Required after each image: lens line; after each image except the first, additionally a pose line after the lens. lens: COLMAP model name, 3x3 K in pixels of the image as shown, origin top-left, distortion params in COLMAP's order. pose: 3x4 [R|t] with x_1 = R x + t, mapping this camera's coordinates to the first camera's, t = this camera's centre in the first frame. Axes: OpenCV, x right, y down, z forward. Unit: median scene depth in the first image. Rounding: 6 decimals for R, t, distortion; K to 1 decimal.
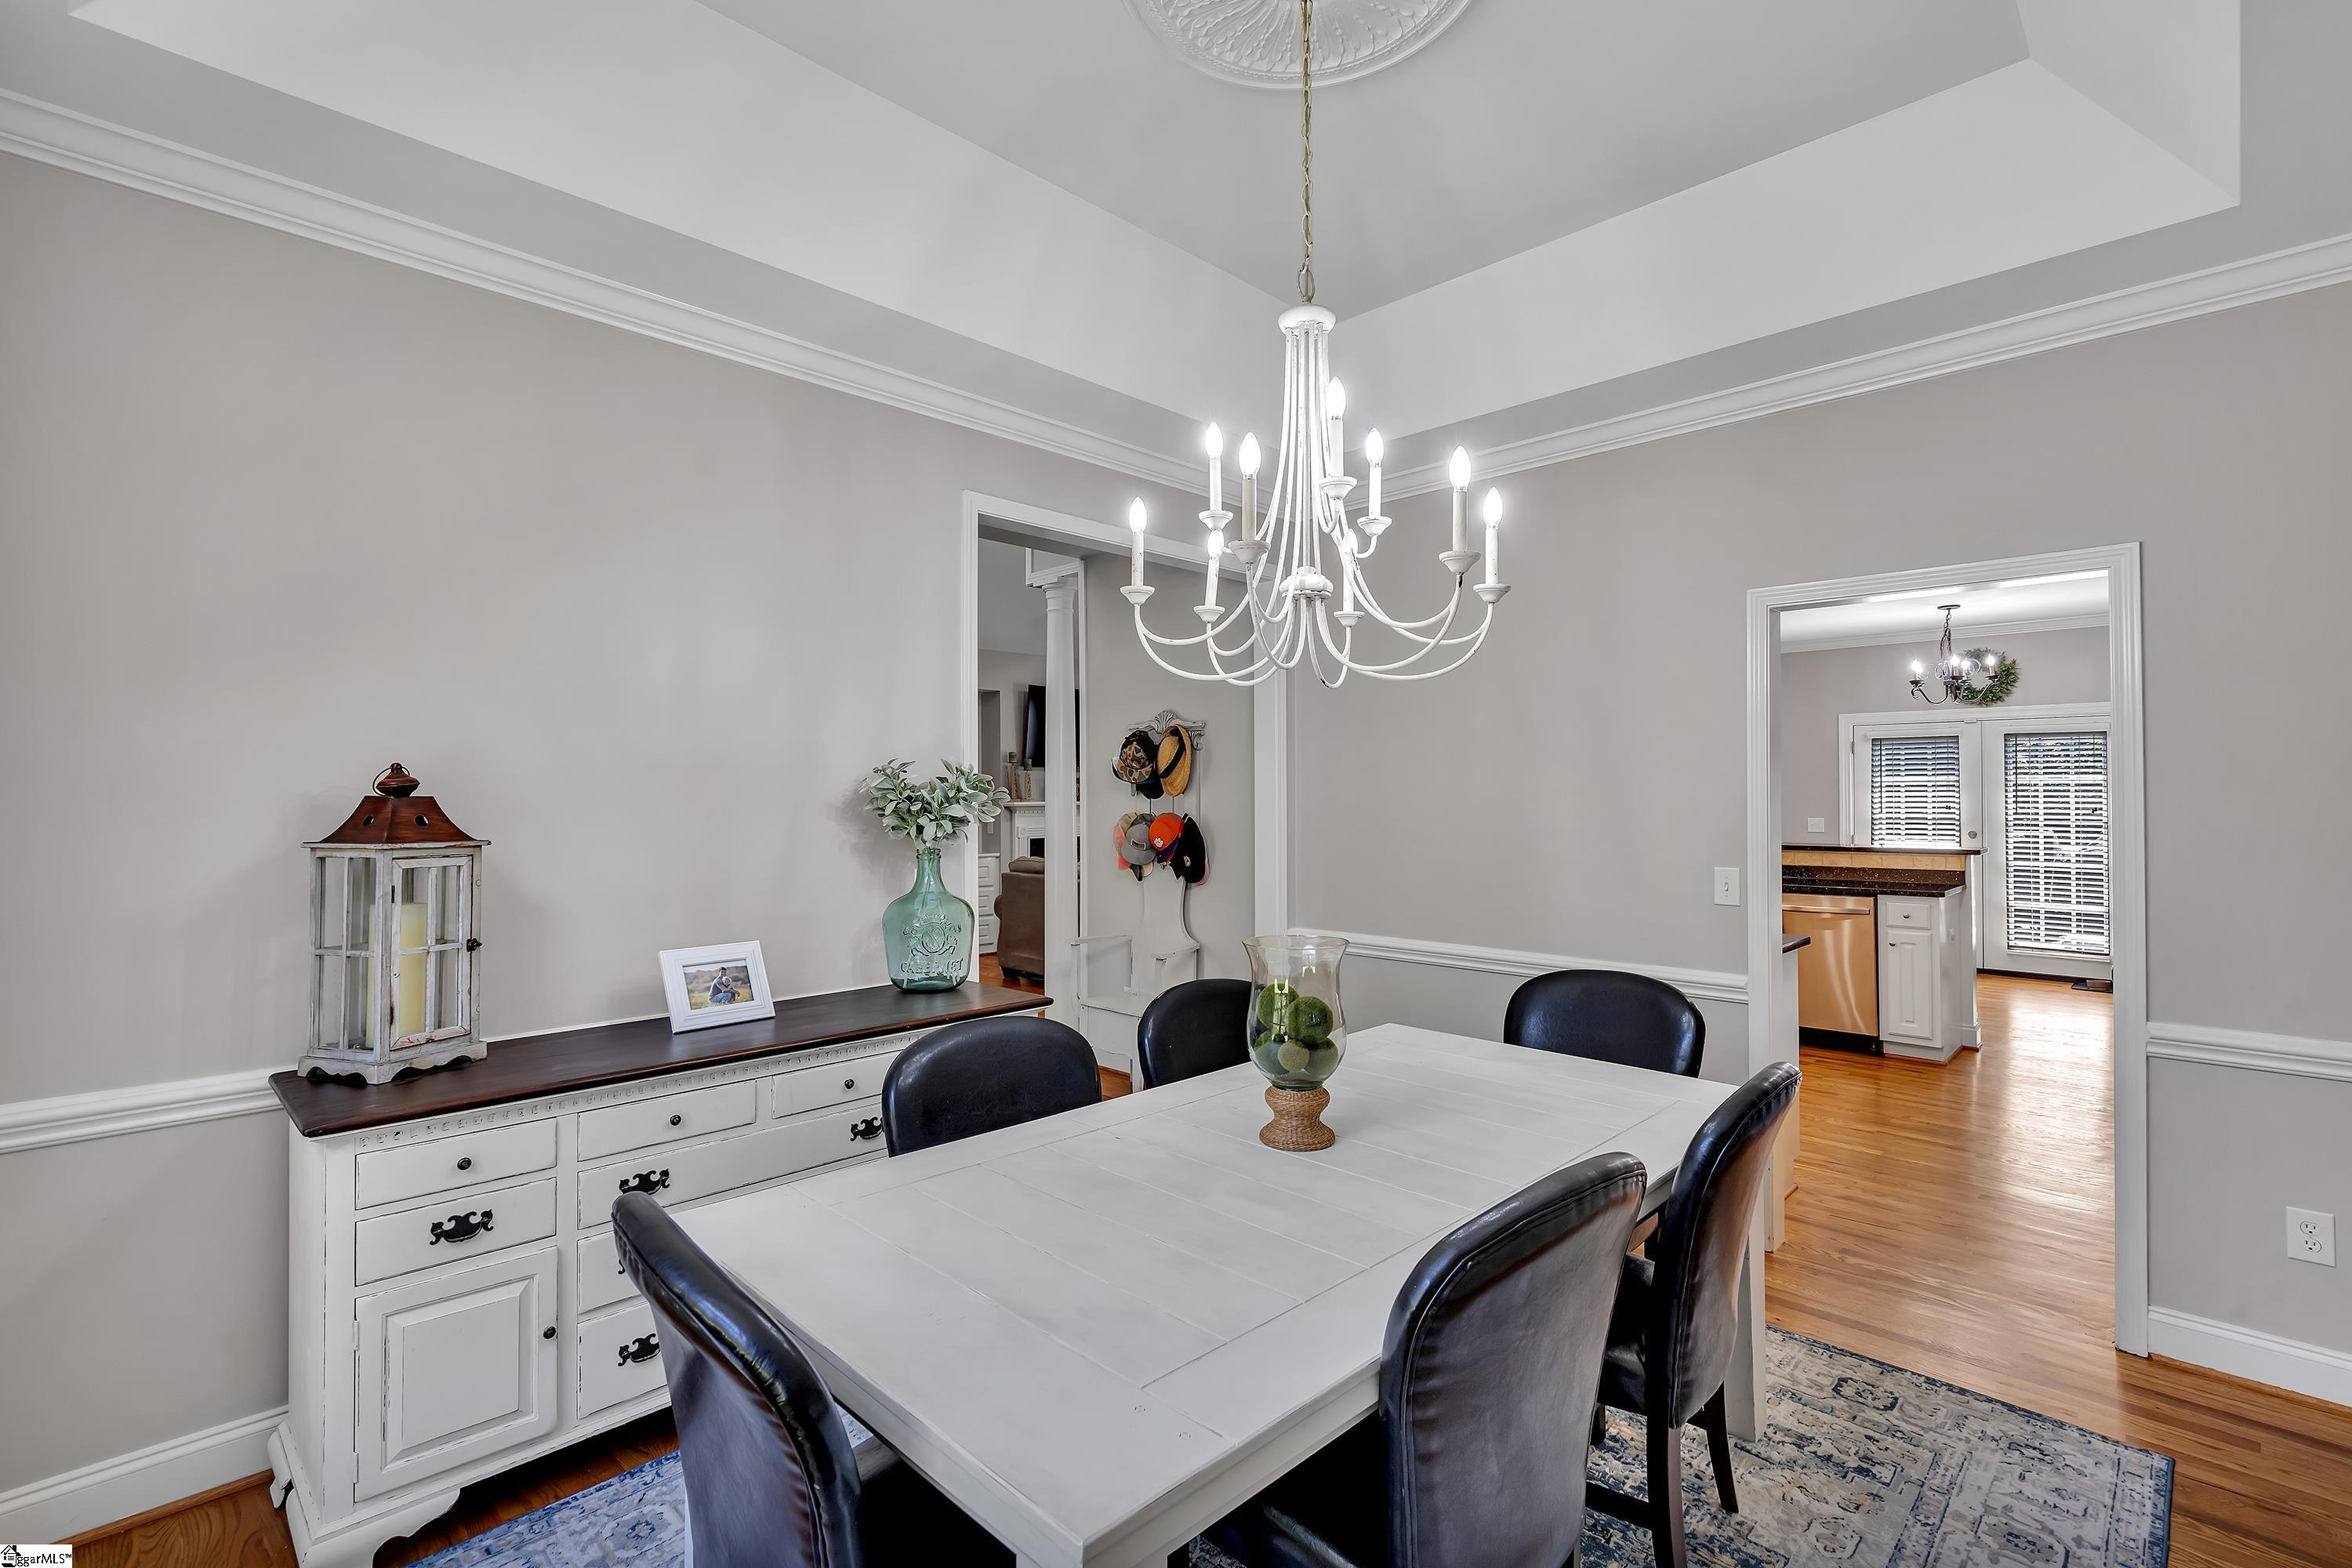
lens RADIAL K [[1054.3, 0, 1176.0], [0, 1054.3, 784.0], [0, 0, 1]] dist [-0.000955, 0.000408]
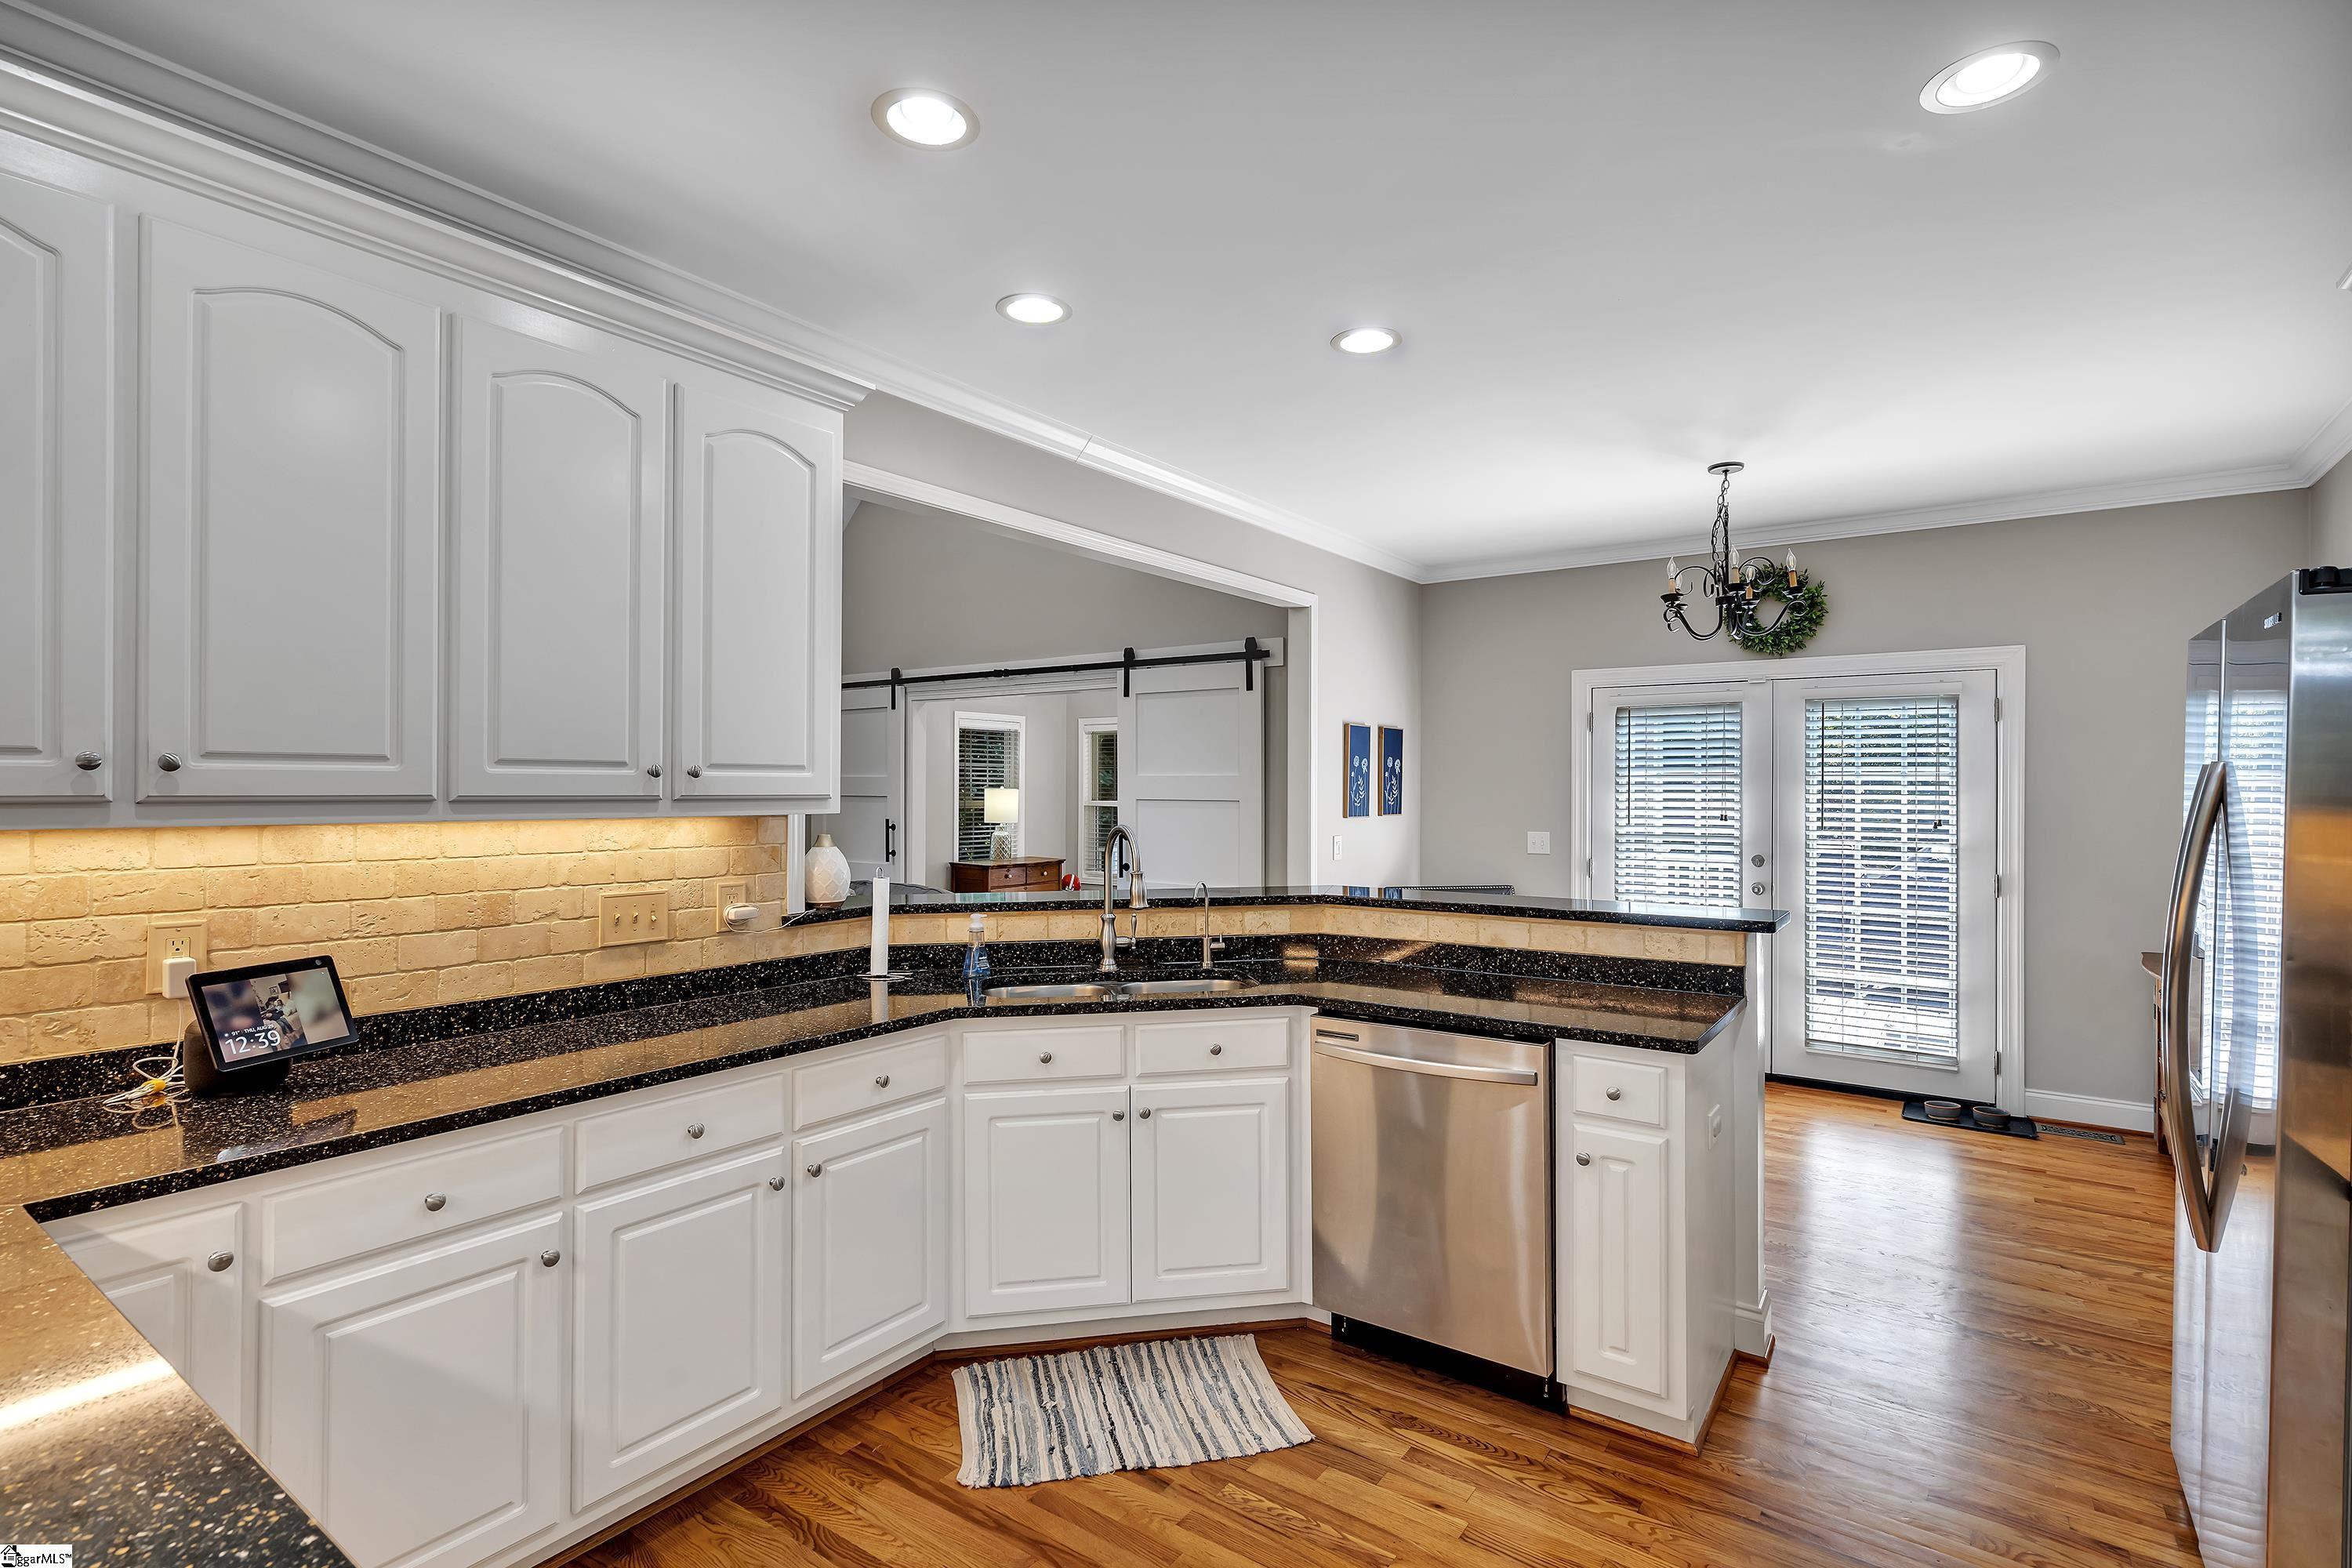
lens RADIAL K [[1127.6, 0, 1176.0], [0, 1127.6, 784.0], [0, 0, 1]] dist [0.010615, 0.000234]
pose [[0.985188, 0.007365, 0.171317, 0.418606], [-0.008215, 0.999957, 0.004250, 0.002998], [-0.171279, -0.005595, 0.985207, 0.555657]]
